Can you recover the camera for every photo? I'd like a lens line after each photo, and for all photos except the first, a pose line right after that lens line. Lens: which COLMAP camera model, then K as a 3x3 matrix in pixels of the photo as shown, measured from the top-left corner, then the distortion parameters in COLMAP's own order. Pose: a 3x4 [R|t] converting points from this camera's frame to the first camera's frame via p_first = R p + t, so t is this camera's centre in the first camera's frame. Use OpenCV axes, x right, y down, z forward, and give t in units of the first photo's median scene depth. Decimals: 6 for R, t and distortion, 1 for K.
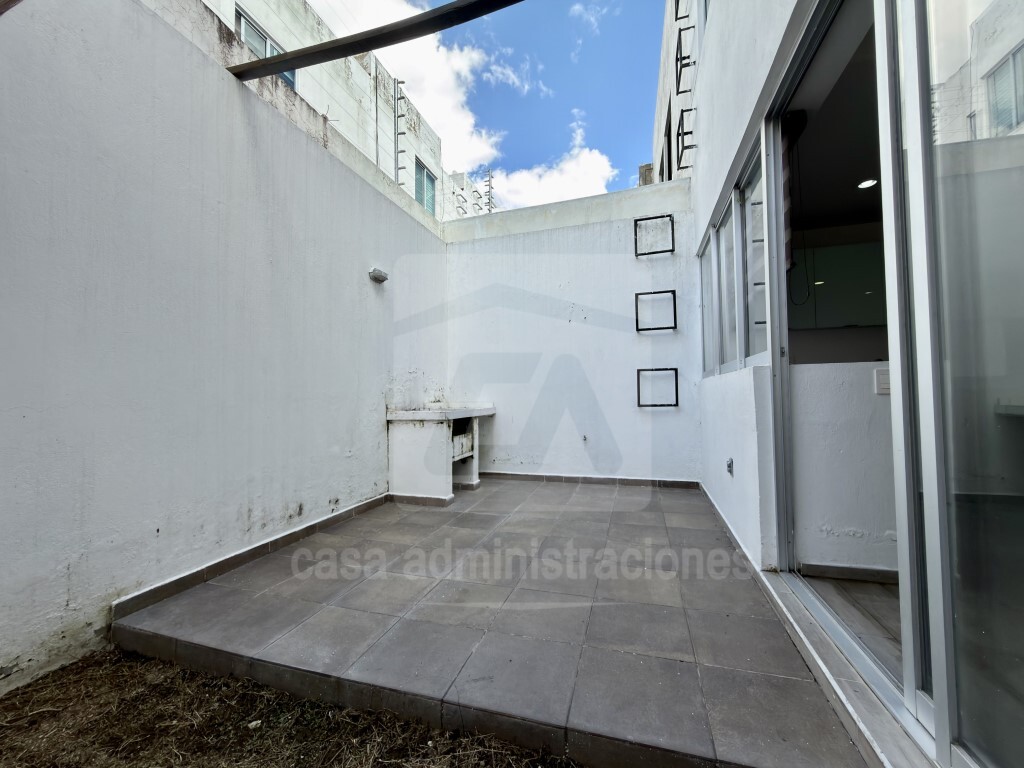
lens RADIAL K [[408.5, 0, 510.6], [0, 408.5, 383.8], [0, 0, 1]] dist [-0.000766, 0.000025]
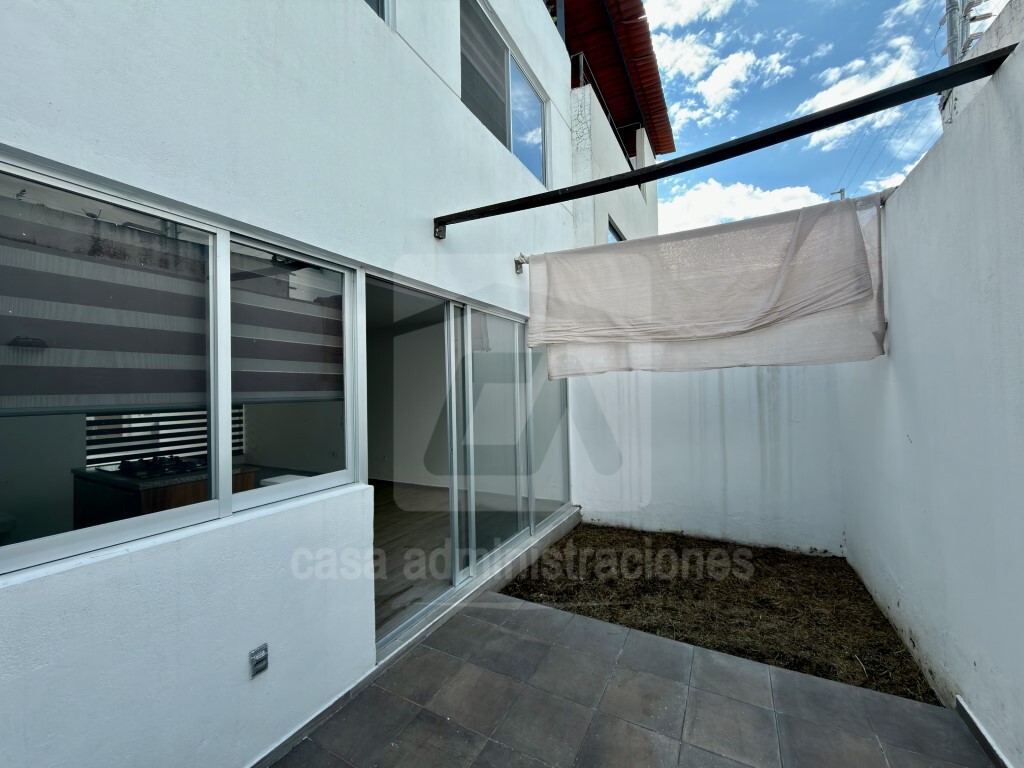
lens RADIAL K [[408.5, 0, 510.6], [0, 408.5, 383.8], [0, 0, 1]] dist [-0.000766, 0.000025]
pose [[-0.979100, 0.033558, 0.200594, -0.014050], [0.024503, 0.998573, -0.047457, -0.307529], [-0.201900, -0.041550, -0.978524, 2.401946]]
